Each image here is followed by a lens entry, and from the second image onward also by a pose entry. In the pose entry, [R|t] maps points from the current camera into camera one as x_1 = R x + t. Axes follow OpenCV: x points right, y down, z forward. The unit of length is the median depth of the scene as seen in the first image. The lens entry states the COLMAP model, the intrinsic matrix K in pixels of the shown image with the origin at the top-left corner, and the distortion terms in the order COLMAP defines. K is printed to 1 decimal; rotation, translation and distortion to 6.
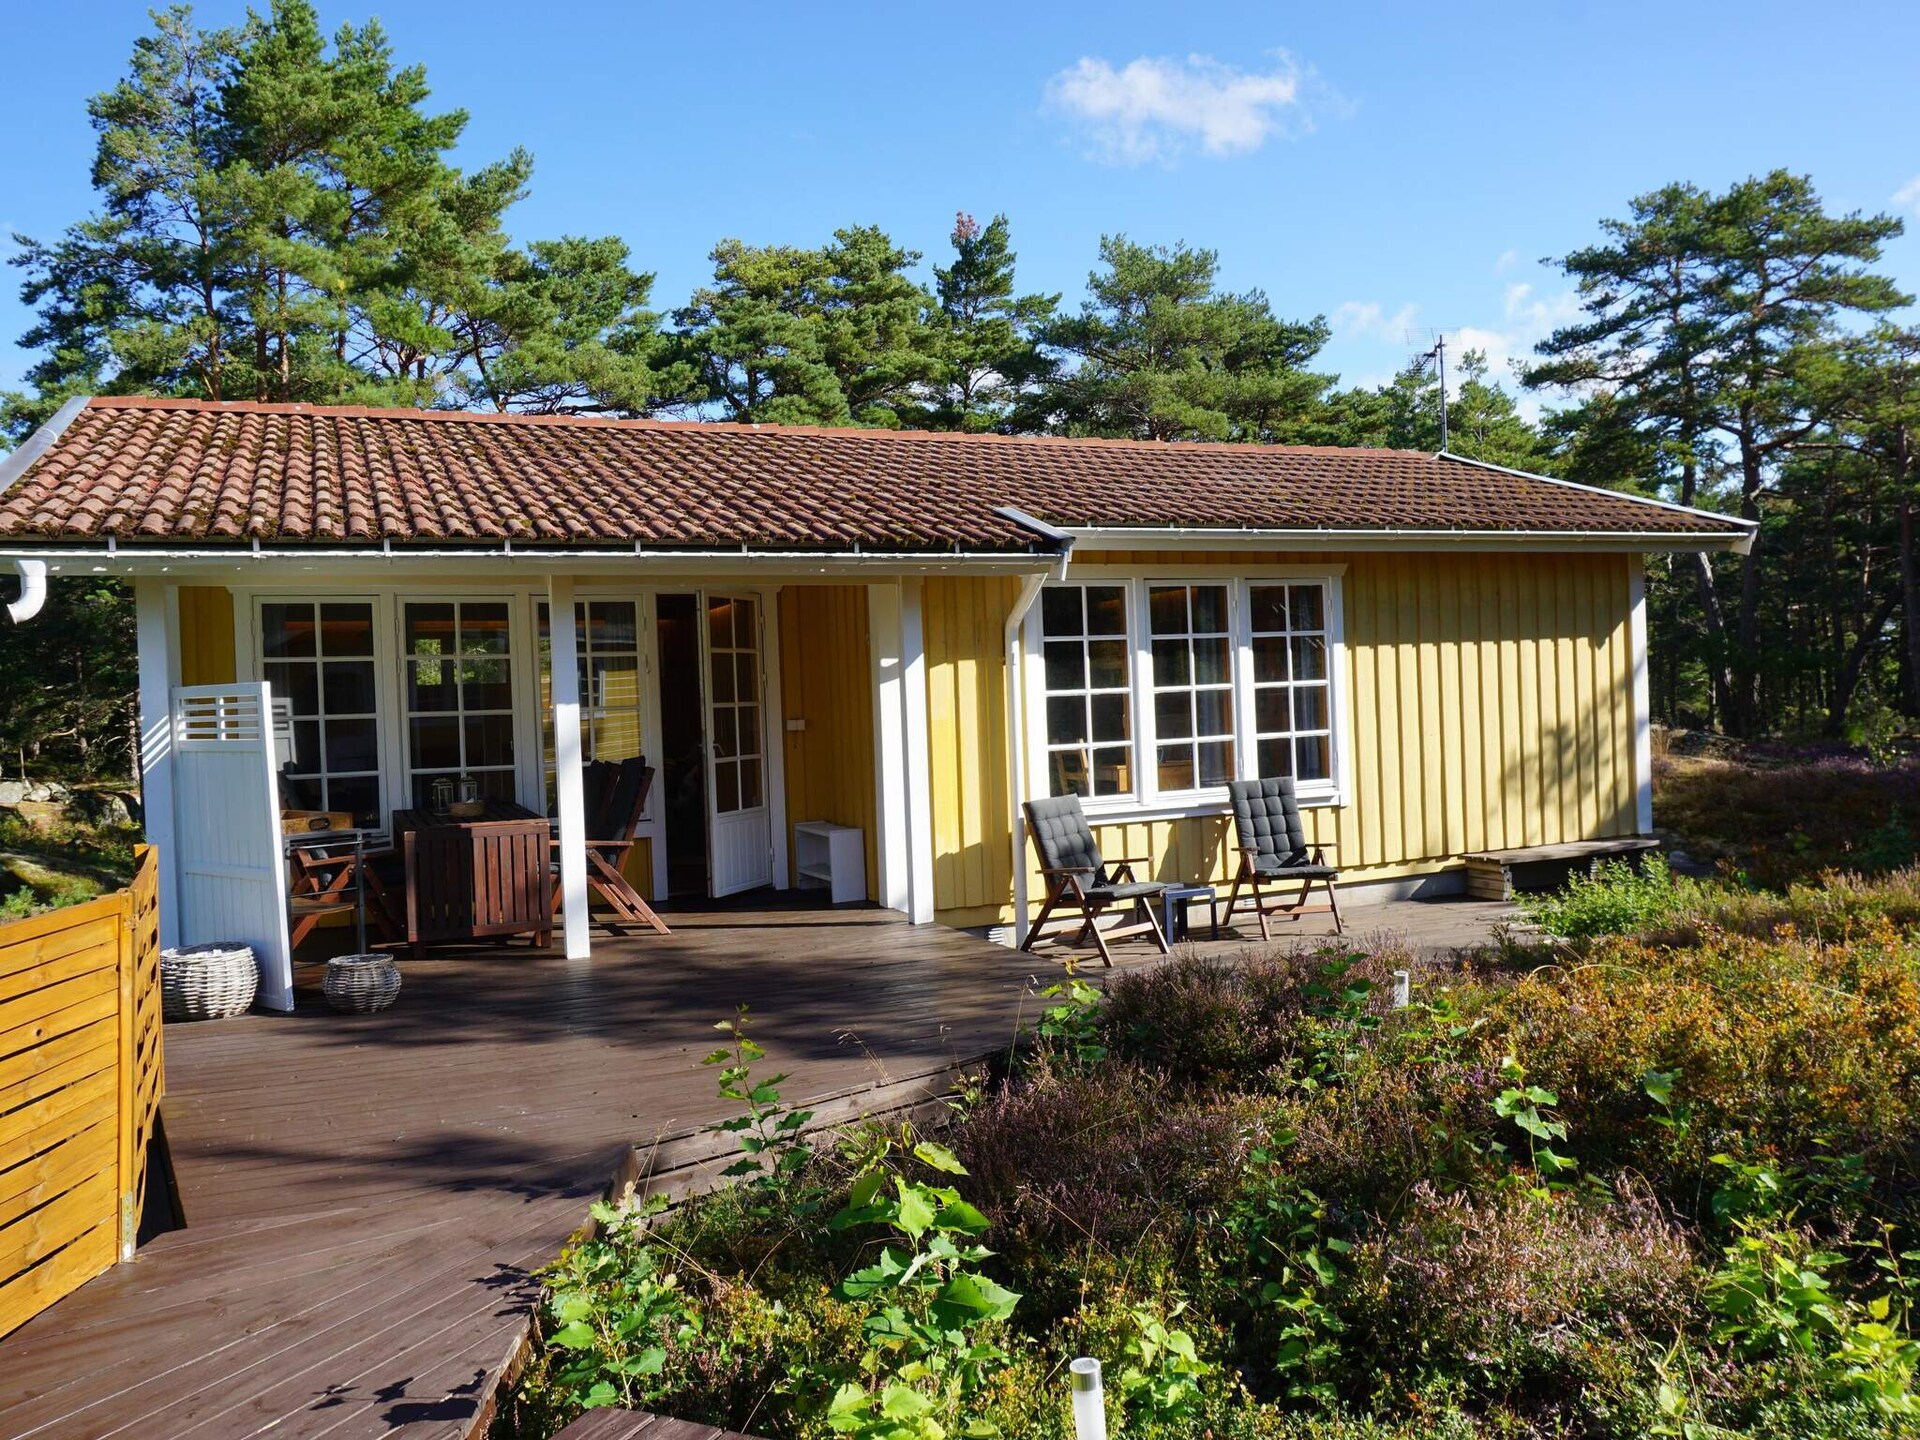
lens RADIAL K [[1450.4, 0, 962.5], [0, 1450.4, 705.0], [0, 0, 1]] dist [-0.023350, 0.003485]
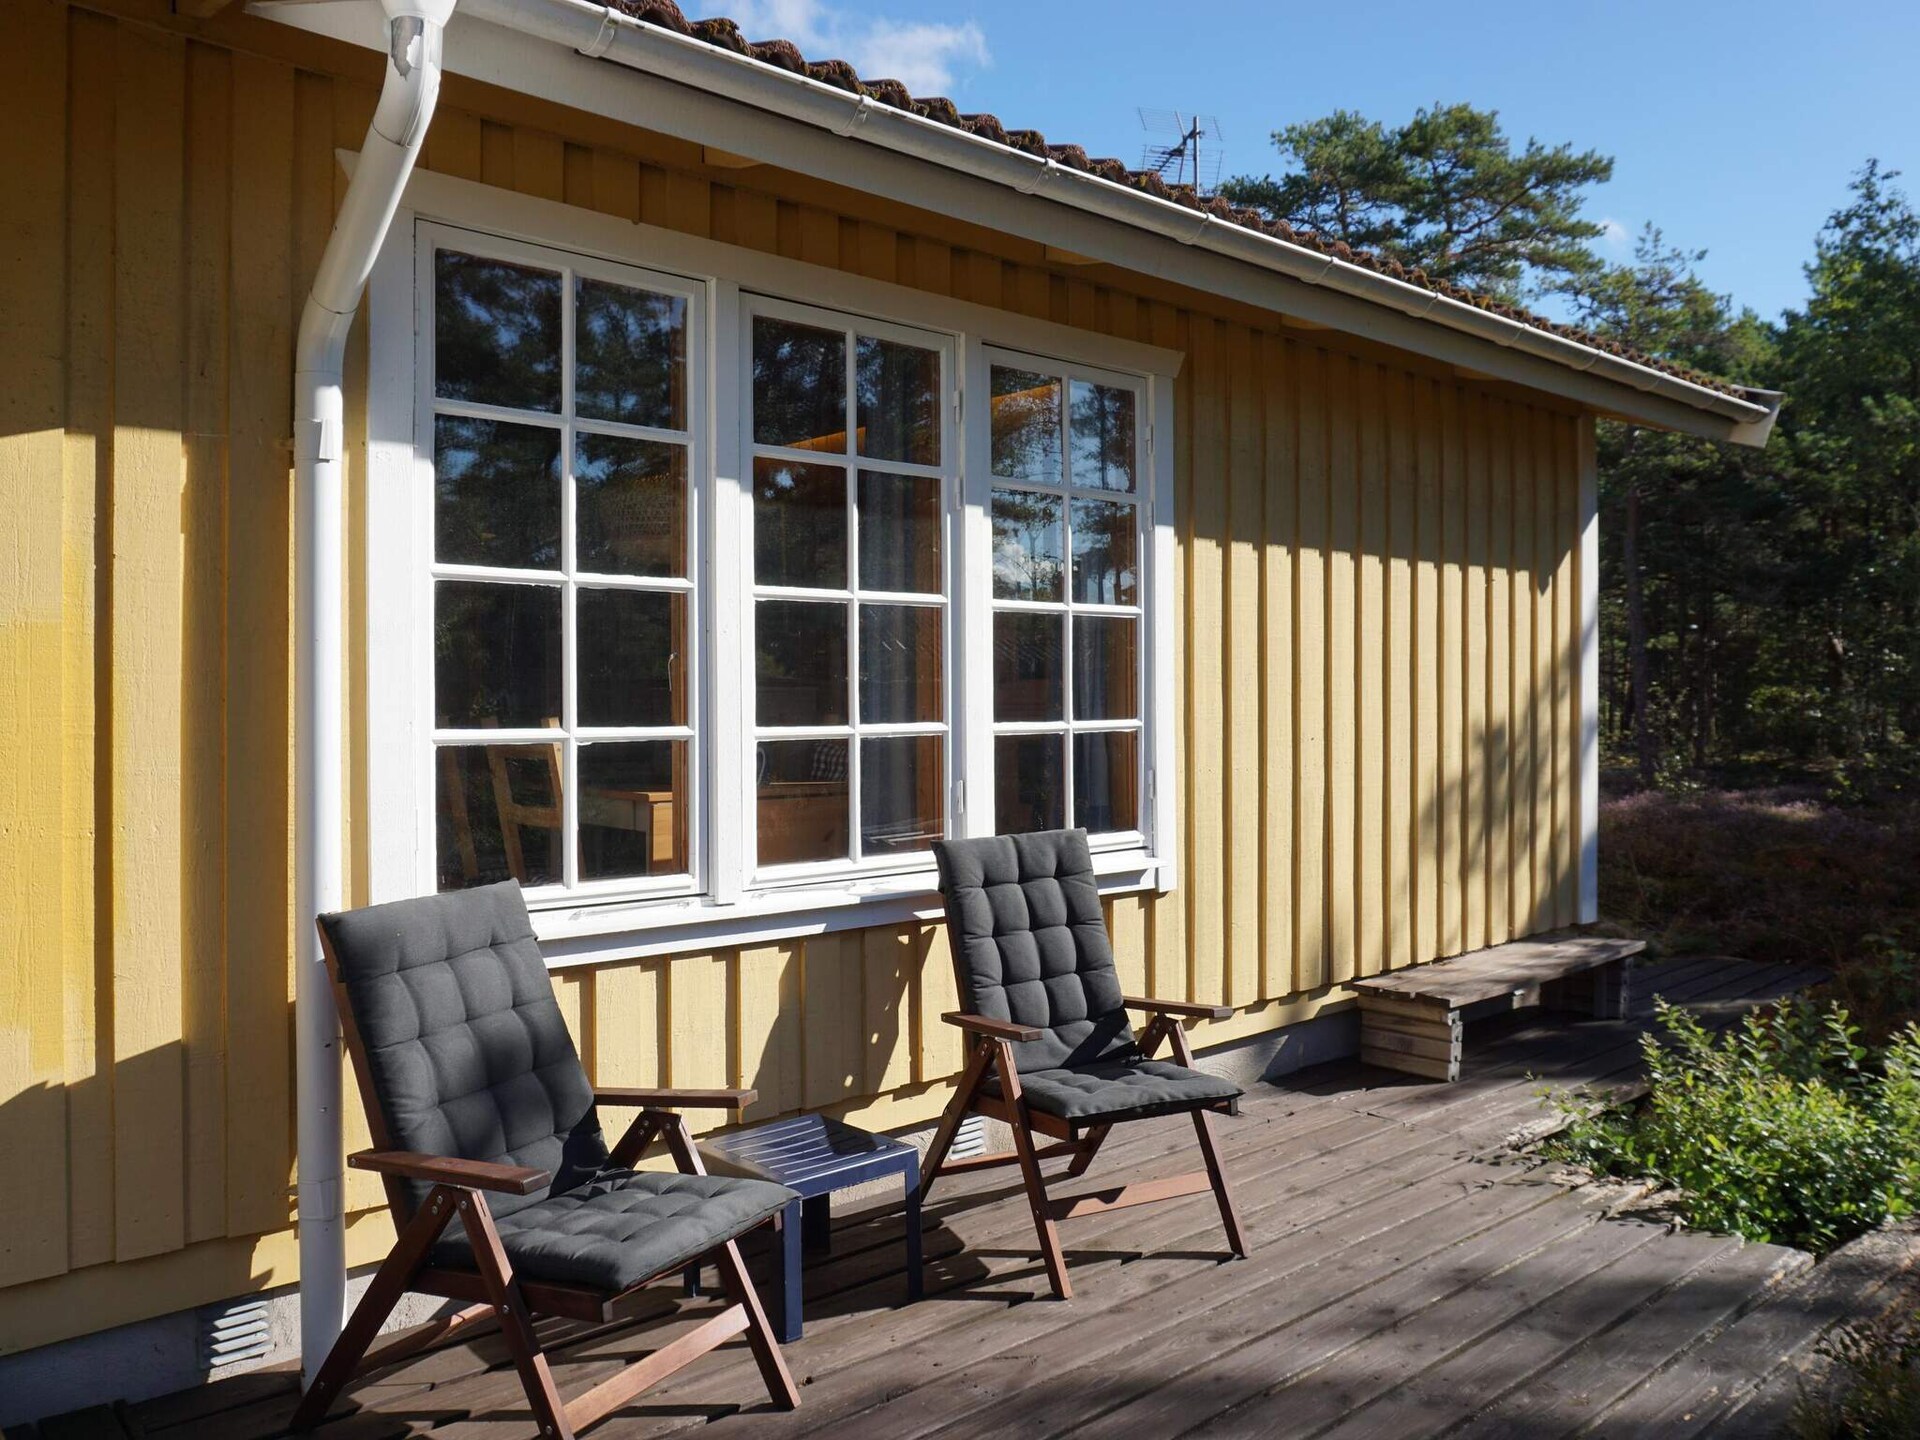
lens RADIAL K [[1450.4, 0, 962.5], [0, 1450.4, 705.0], [0, 0, 1]] dist [-0.023350, 0.003485]
pose [[0.950612, 0.035225, 0.308376, 0.068011], [-0.032785, 0.999377, -0.013091, 0.021345], [-0.308645, 0.002334, 0.951174, 0.623002]]
